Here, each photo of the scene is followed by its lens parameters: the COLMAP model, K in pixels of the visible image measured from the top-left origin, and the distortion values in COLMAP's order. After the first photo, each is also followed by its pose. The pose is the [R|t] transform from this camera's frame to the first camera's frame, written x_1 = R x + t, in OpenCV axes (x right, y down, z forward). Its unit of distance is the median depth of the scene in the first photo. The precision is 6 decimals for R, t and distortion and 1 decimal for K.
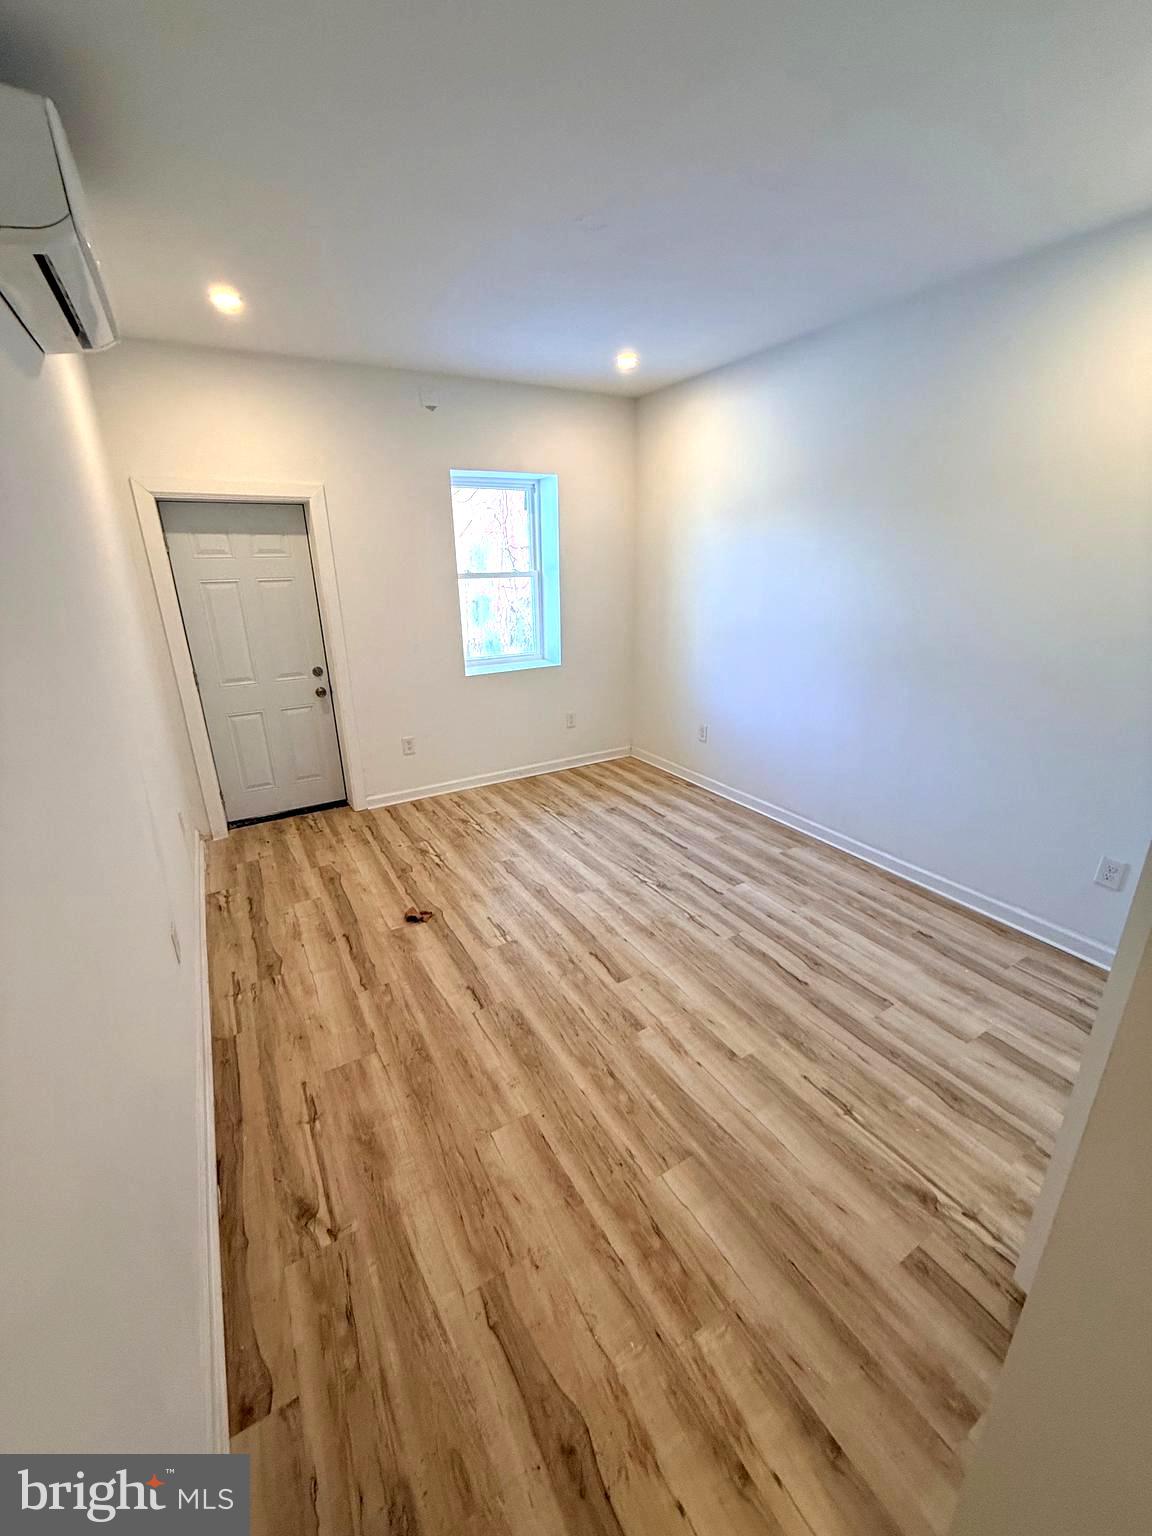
lens RADIAL K [[607.2, 0, 577.2], [0, 607.2, 764.1], [0, 0, 1]] dist [-0.001149, 0.000136]
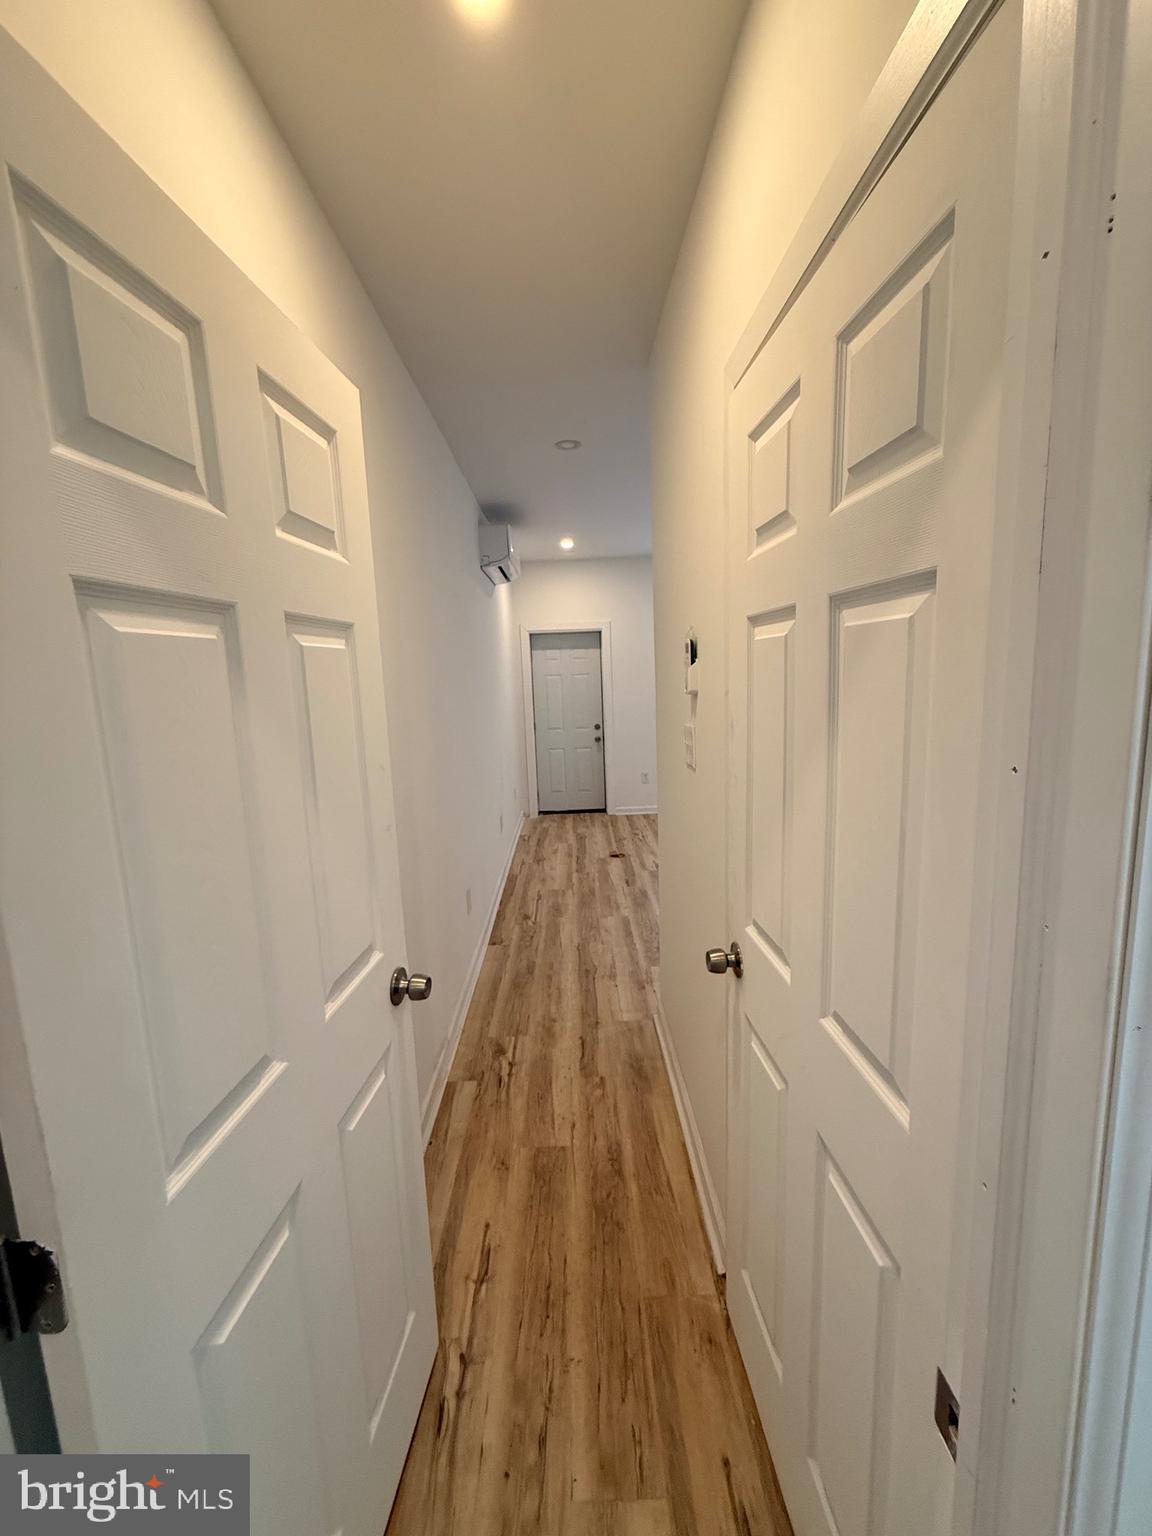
lens RADIAL K [[607.2, 0, 577.6], [0, 607.2, 765.1], [0, 0, 1]] dist [-0.001149, 0.000136]
pose [[0.865293, 0.056152, -0.498111, 0.553794], [-0.138471, 0.981815, -0.129864, 0.267605], [0.481761, 0.181344, 0.857333, -0.667501]]
